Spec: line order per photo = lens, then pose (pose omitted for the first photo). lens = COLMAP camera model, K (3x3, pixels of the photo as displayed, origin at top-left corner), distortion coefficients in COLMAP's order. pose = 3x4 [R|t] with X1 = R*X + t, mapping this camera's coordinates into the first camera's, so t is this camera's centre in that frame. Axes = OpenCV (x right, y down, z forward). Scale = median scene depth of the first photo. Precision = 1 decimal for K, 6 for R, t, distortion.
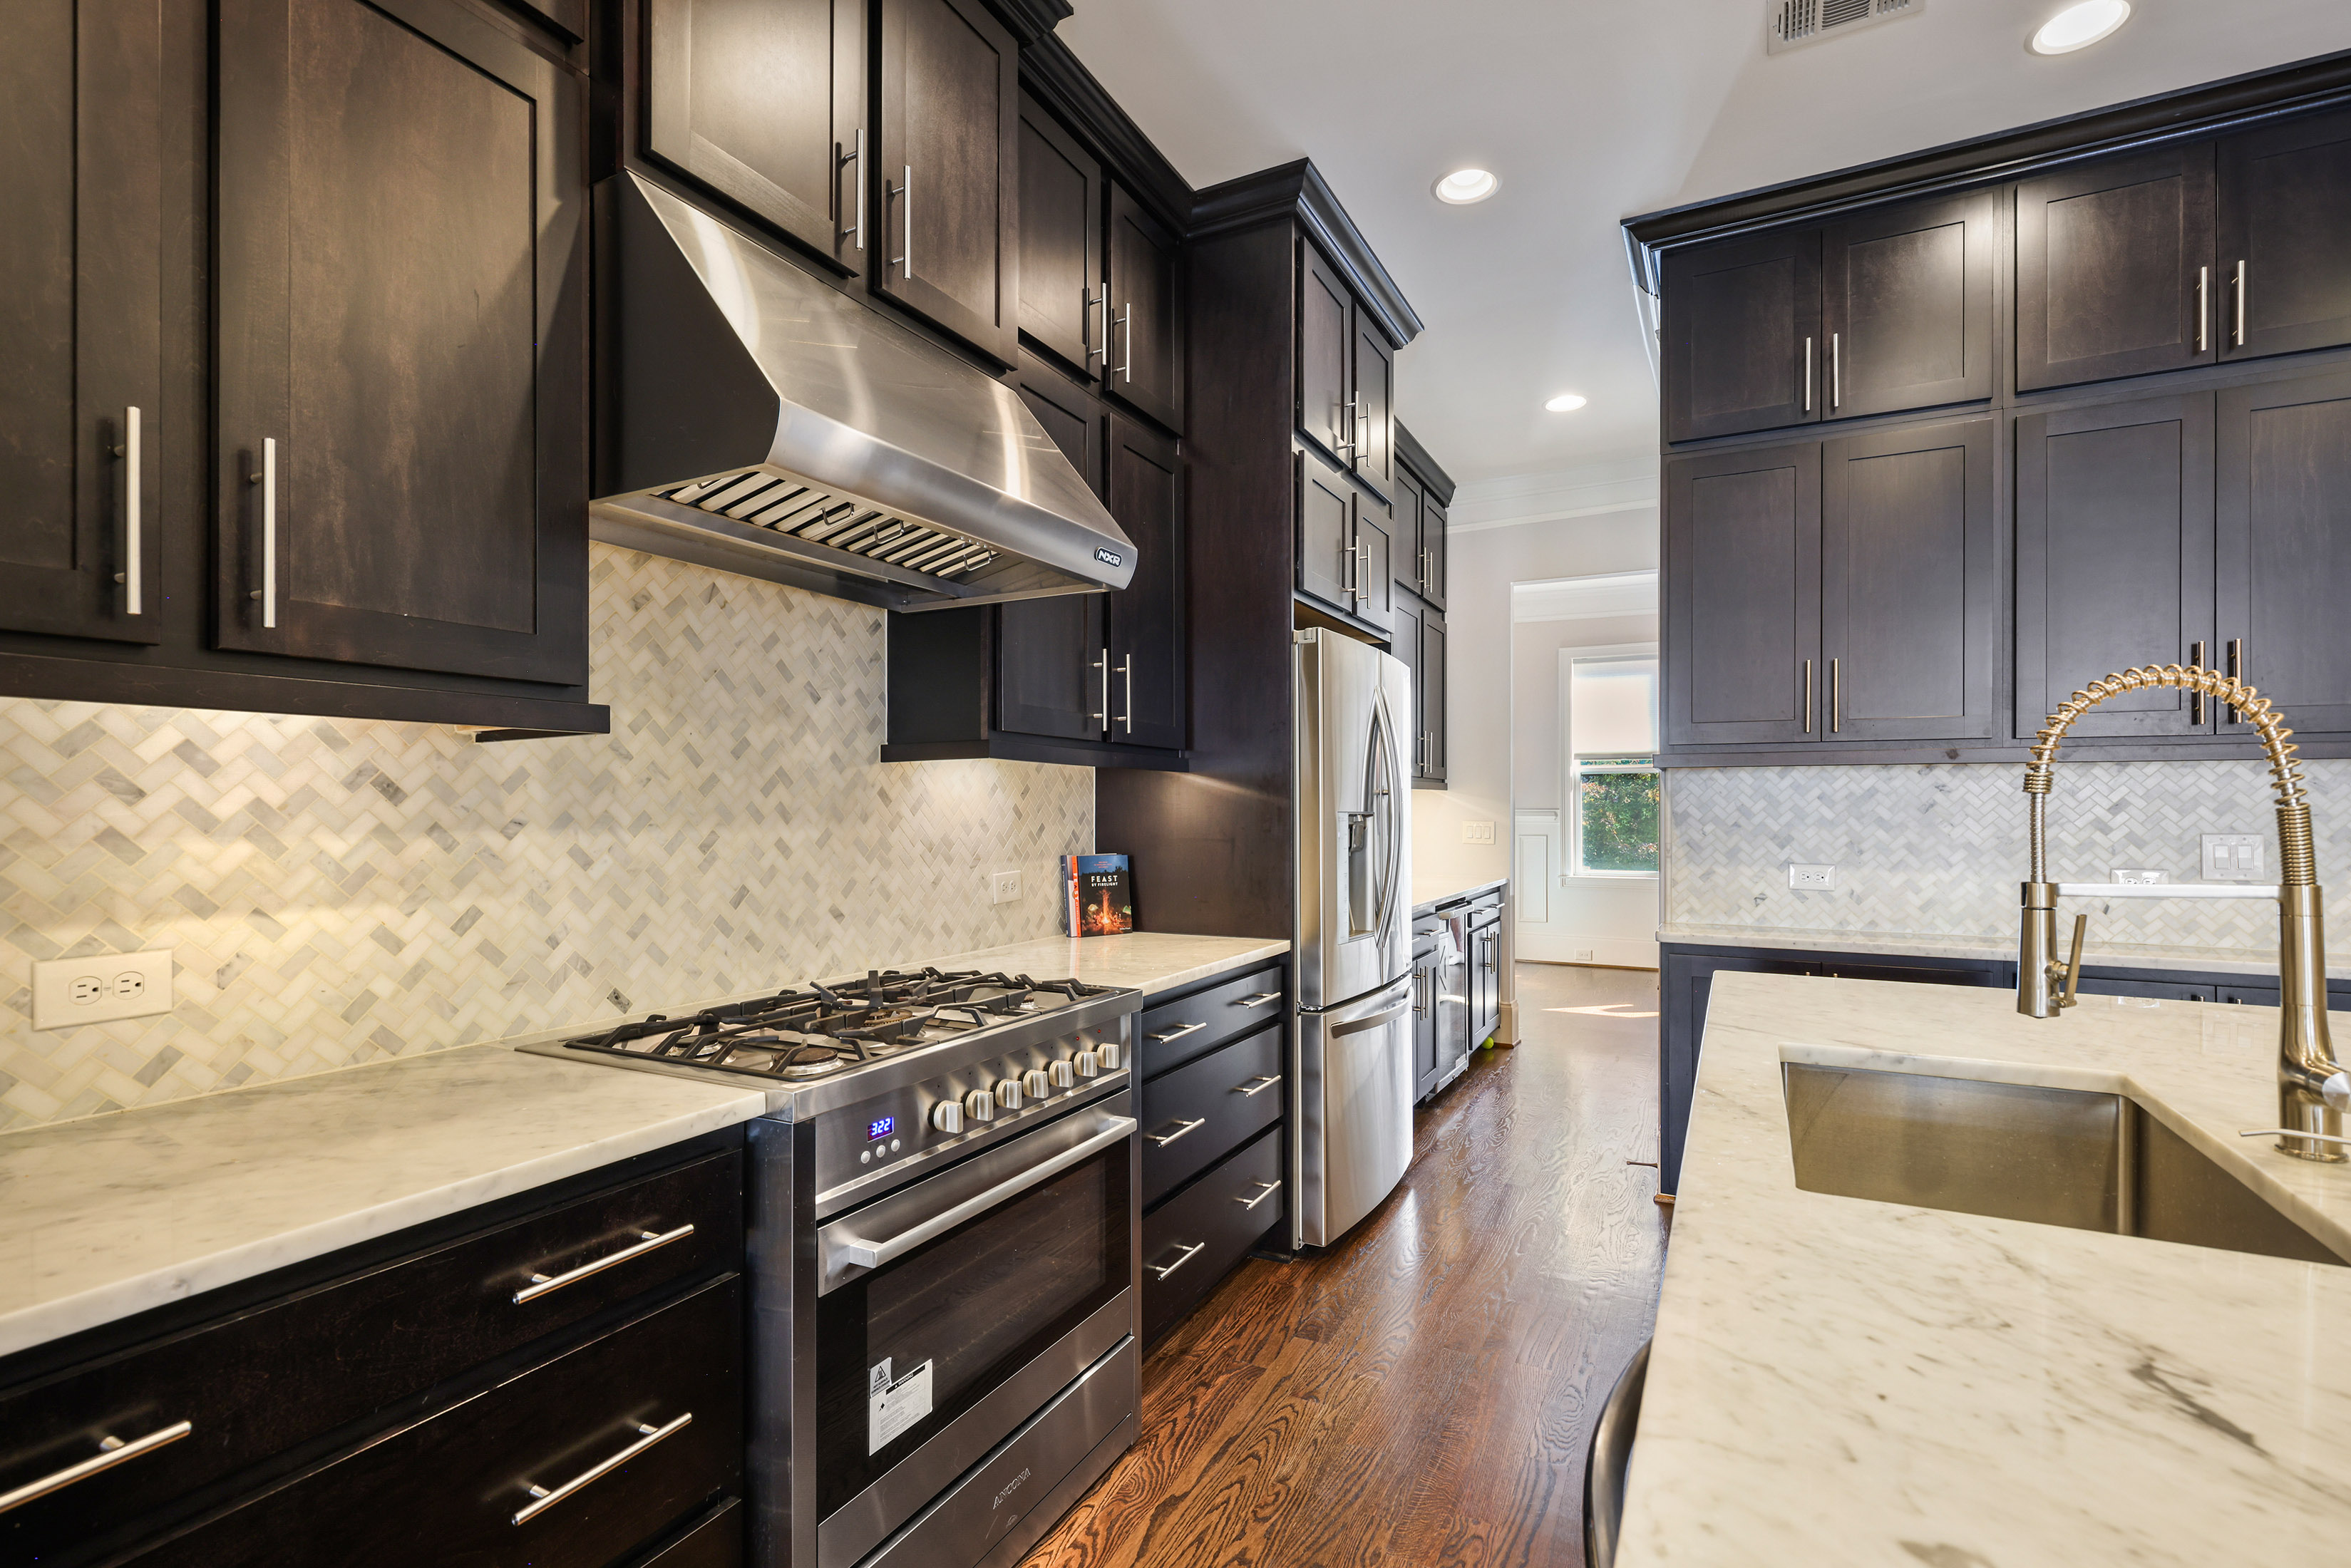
lens RADIAL K [[1078.6, 0, 1193.8], [0, 1078.6, 806.5], [0, 0, 1]] dist [0.001208, -0.000597]
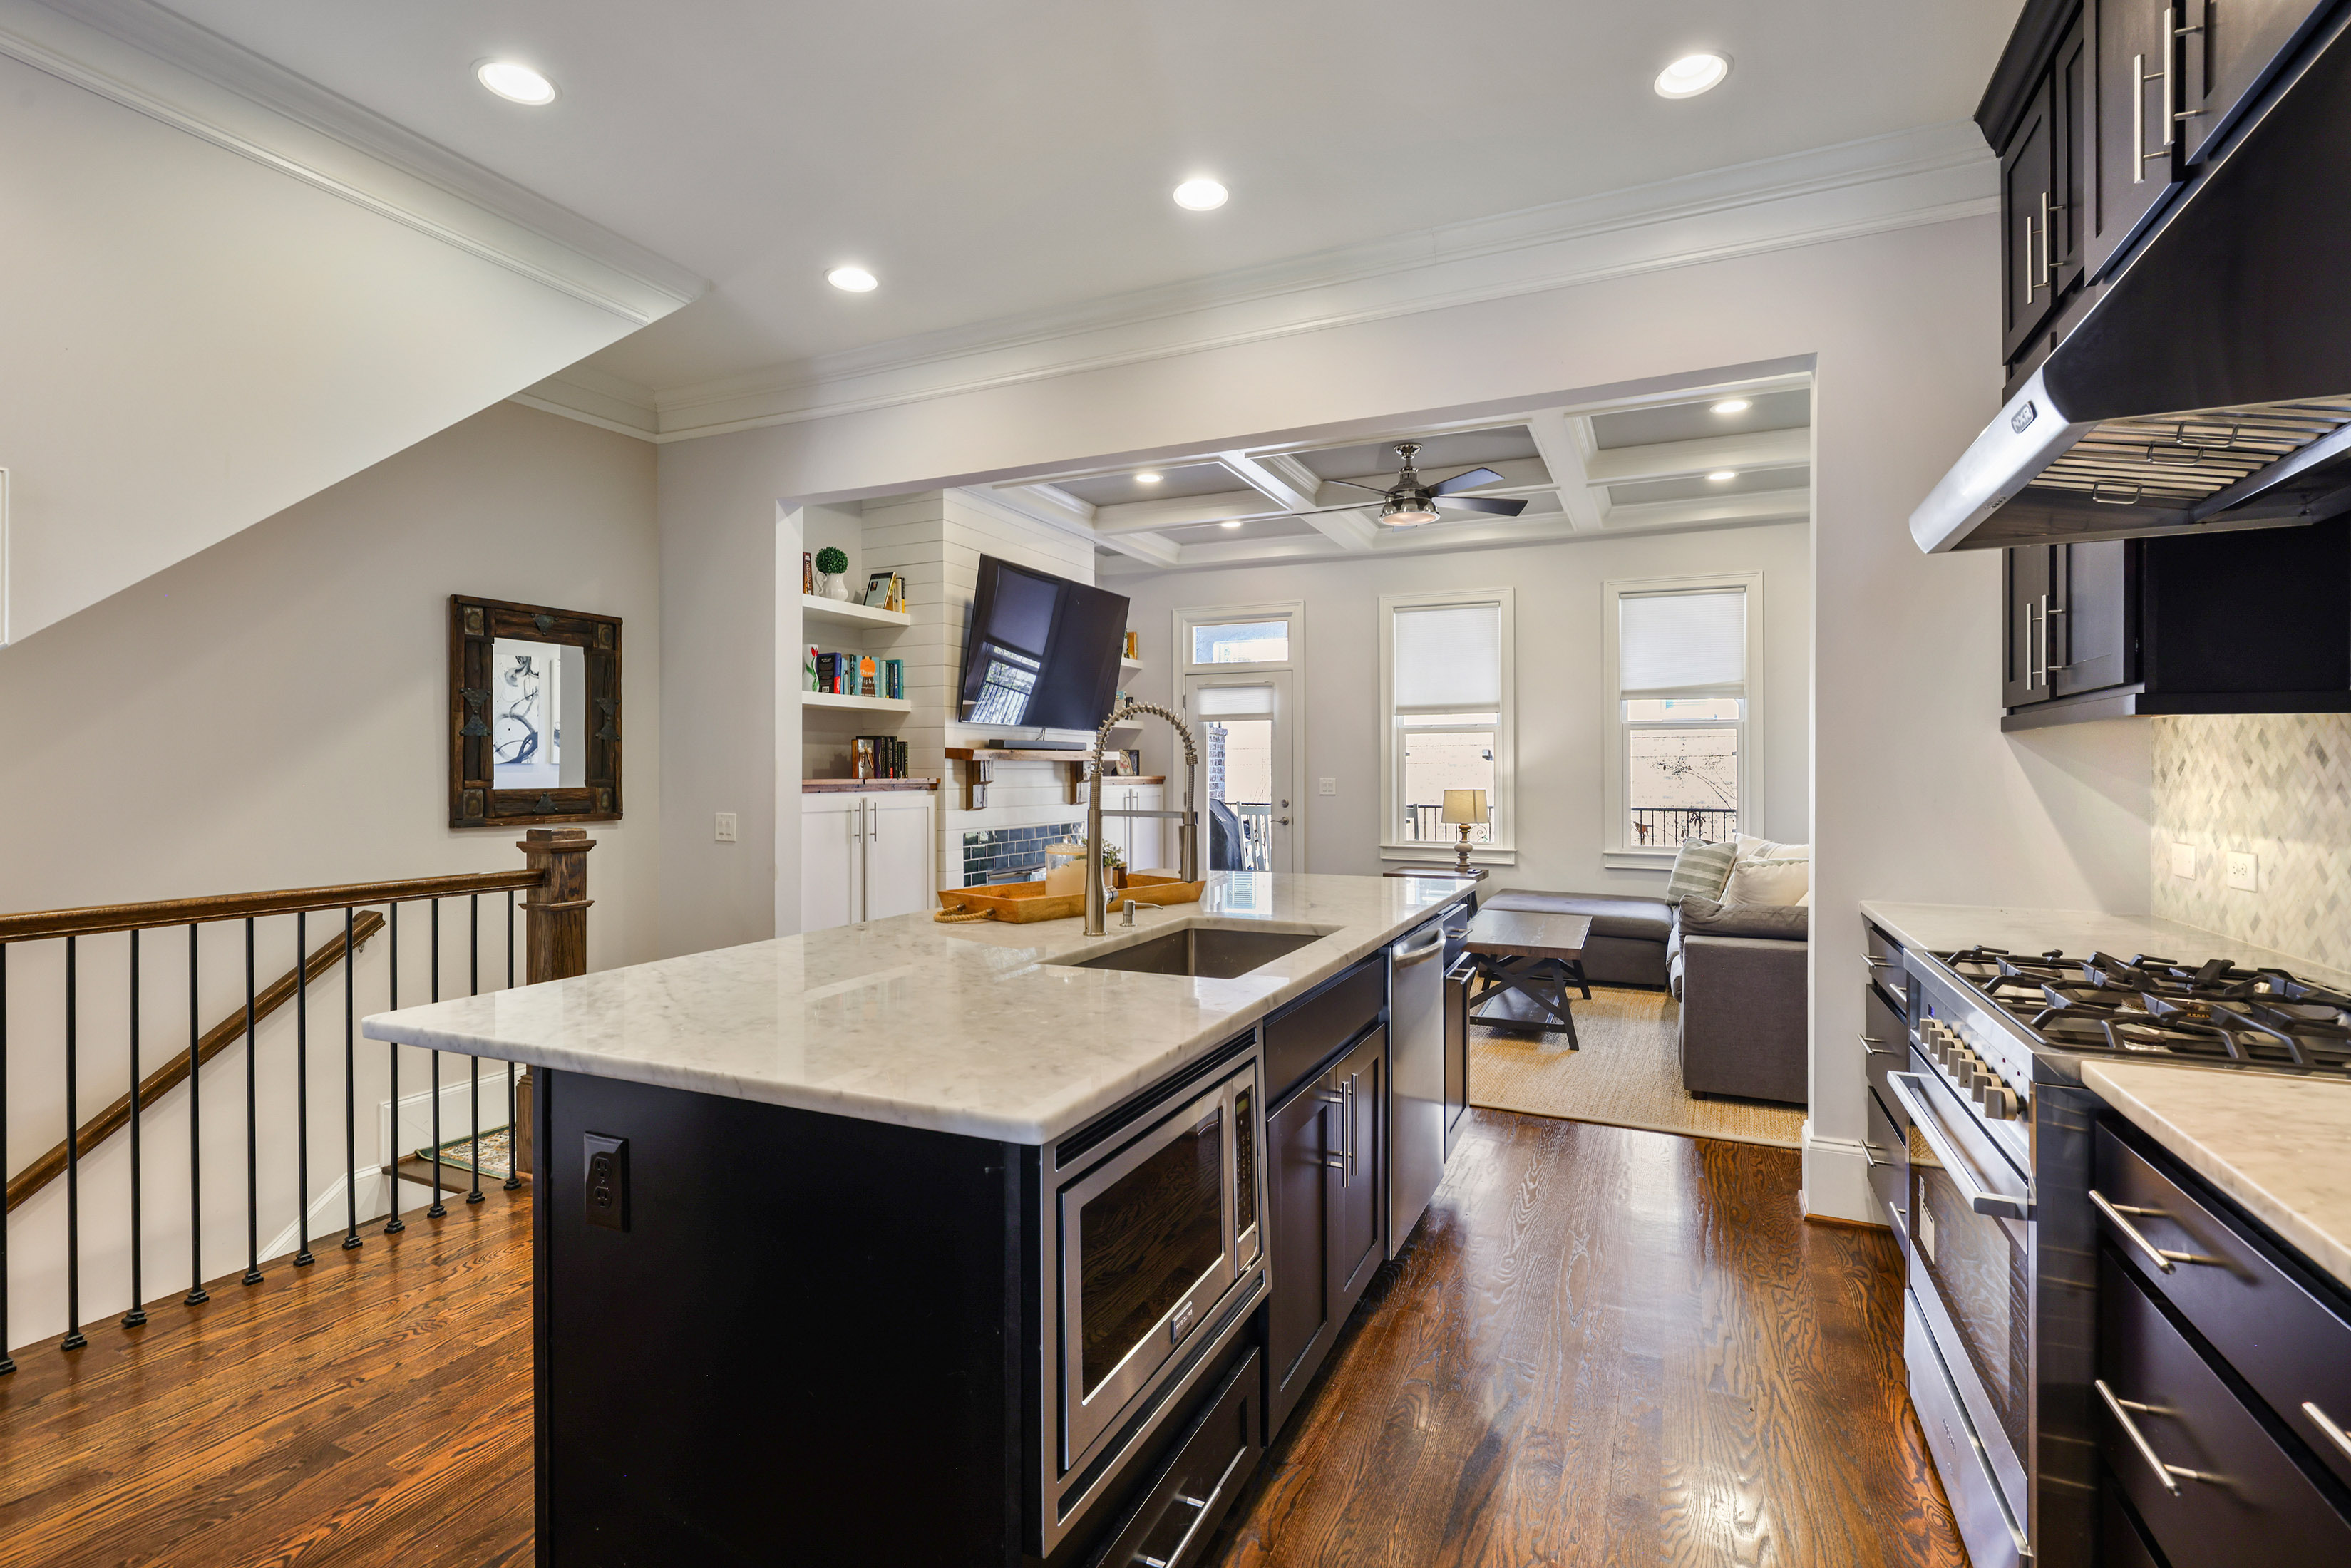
lens RADIAL K [[1078.6, 0, 1181.6], [0, 1078.6, 766.8], [0, 0, 1]] dist [0.001208, -0.000597]
pose [[-0.999117, 0.001502, -0.041985, 0.502440], [0.001659, 0.999992, -0.003692, 0.000079], [0.041979, -0.003758, -0.999111, 1.661747]]
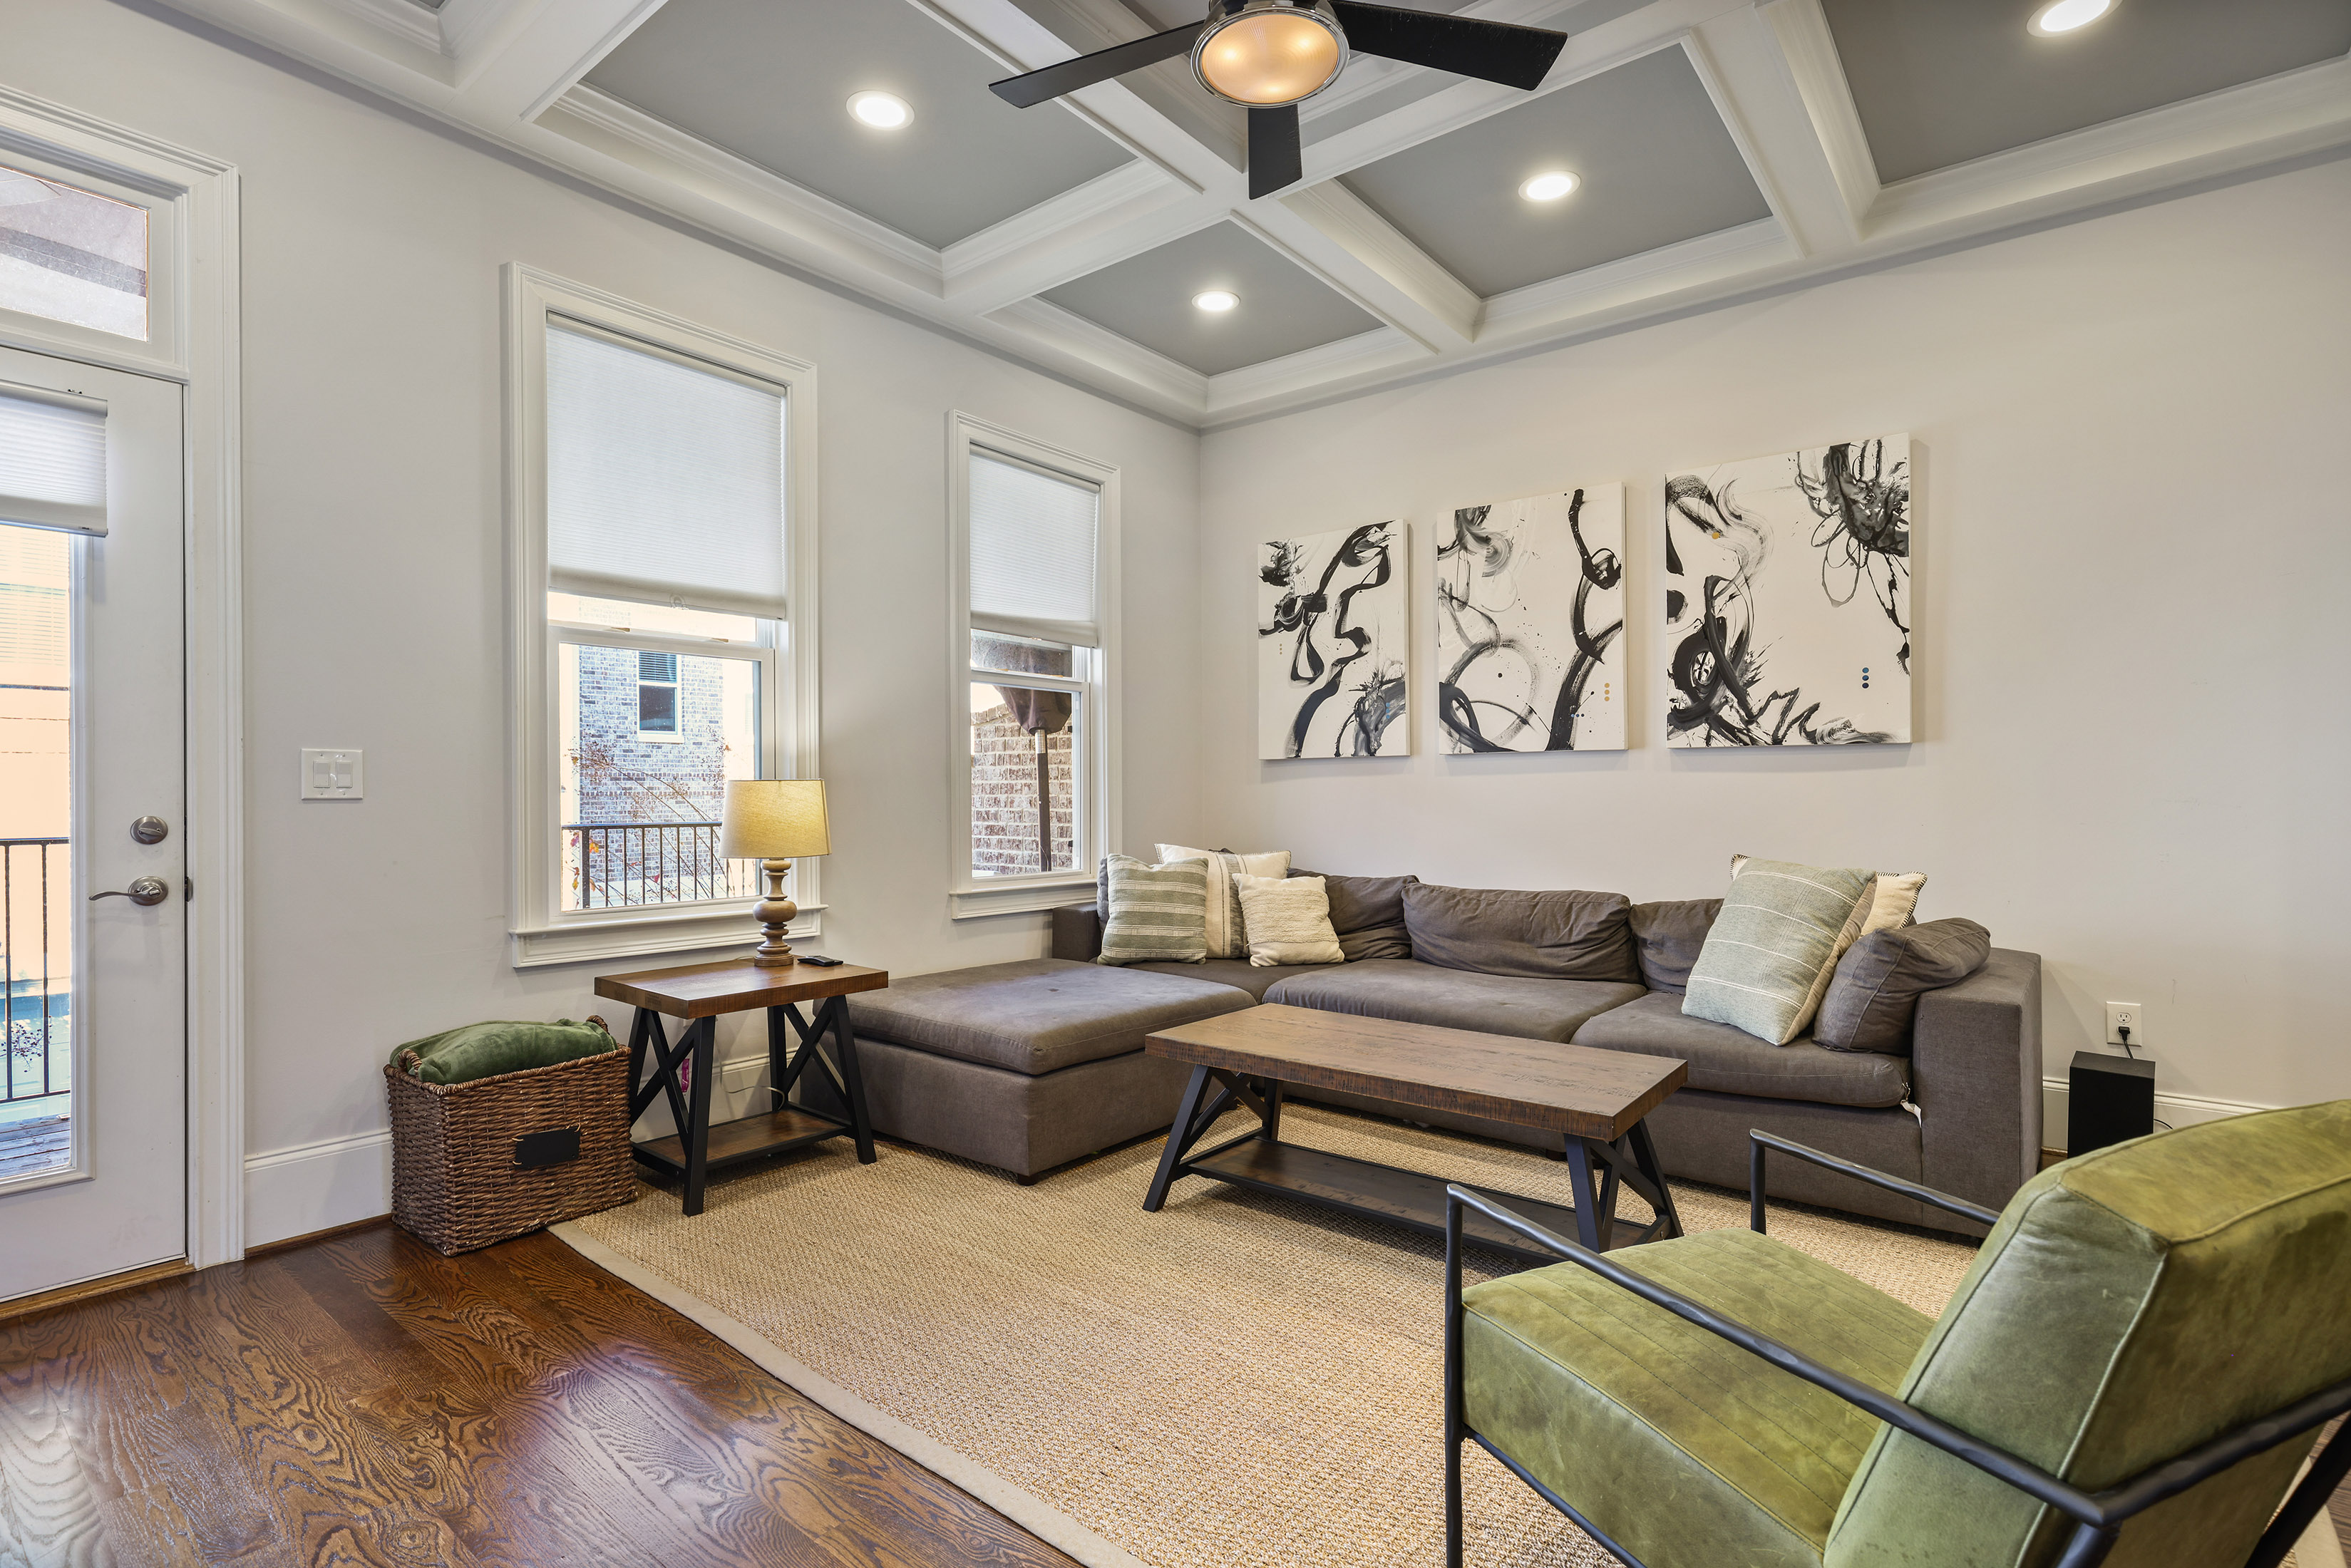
lens RADIAL K [[1123.0, 0, 1179.2], [0, 1123.0, 792.5], [0, 0, 1]] dist [0.002245, -0.000550]
pose [[-0.202213, 0.005399, -0.979327, 0.911036], [-0.000583, 0.999984, 0.005634, 0.071513], [0.979341, 0.001710, -0.202206, -0.923698]]
